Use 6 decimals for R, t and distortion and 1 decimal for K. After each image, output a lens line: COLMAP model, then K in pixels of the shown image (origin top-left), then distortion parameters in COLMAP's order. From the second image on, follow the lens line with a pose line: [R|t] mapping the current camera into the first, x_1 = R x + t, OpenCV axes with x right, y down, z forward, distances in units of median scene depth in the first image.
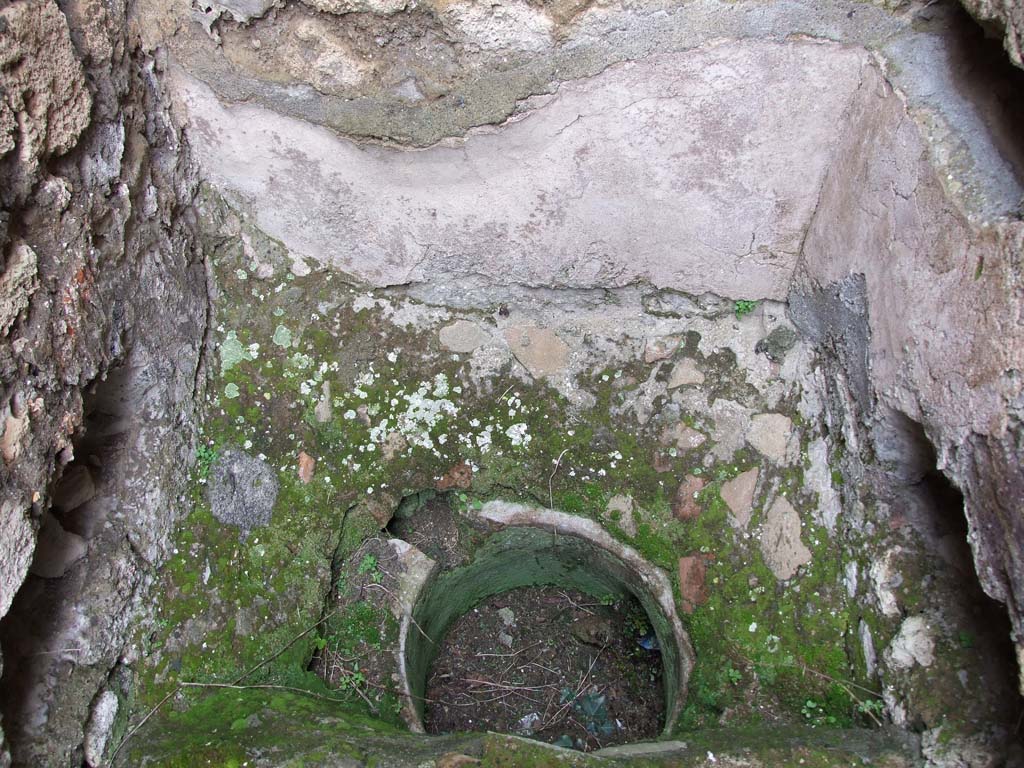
lens RADIAL K [[829.0, 0, 515.7], [0, 829.0, 385.6], [0, 0, 1]] dist [0.001109, 0.001653]
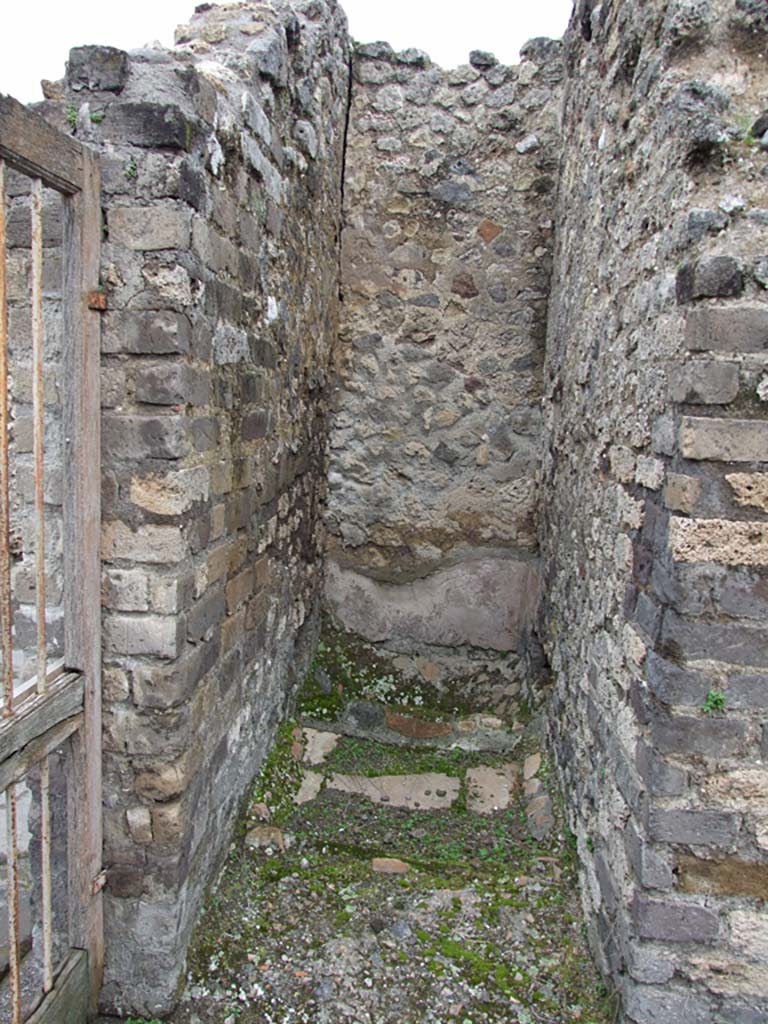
lens RADIAL K [[829.0, 0, 383.3], [0, 829.0, 512.7], [0, 0, 1]] dist [0.001109, 0.001653]
pose [[0.993758, 0.097555, -0.054120, -0.023076], [-0.107390, 0.705075, -0.700955, 1.499863], [-0.030224, 0.702391, 0.711150, -1.263888]]
